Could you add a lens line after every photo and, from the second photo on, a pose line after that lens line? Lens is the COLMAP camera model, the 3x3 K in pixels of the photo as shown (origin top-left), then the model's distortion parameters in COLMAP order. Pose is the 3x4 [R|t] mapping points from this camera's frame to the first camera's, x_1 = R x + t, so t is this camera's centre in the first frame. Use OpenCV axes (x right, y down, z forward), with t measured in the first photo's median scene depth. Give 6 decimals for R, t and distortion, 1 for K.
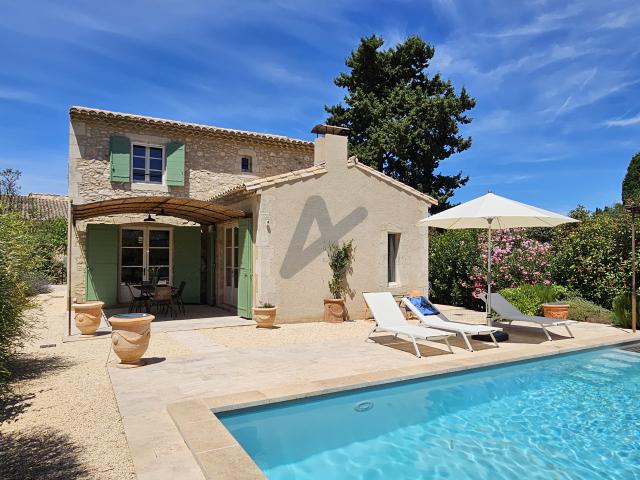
lens RADIAL K [[427.9, 0, 320.0], [0, 427.9, 240.0], [0, 0, 1]] dist [-0.035135, 0.020109]
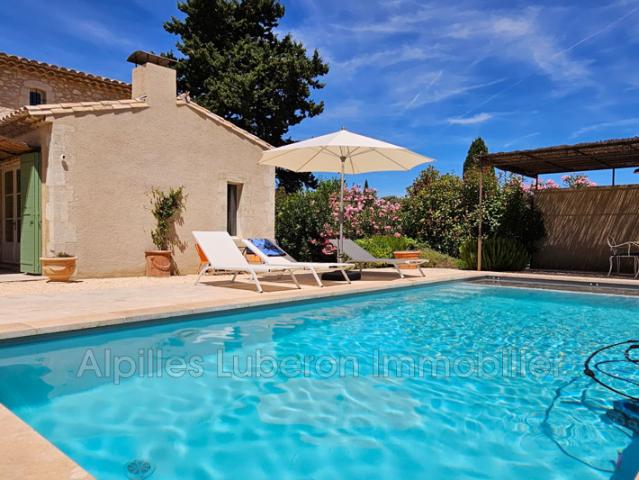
lens RADIAL K [[551.5, 0, 319.5], [0, 551.5, 240.0], [0, 0, 1]] dist [-0.010055, -0.006632]
pose [[0.943973, -0.046426, 0.326740, -0.031853], [-0.010829, 0.985165, 0.171268, -0.104098], [-0.329844, -0.165210, 0.929467, -0.087028]]
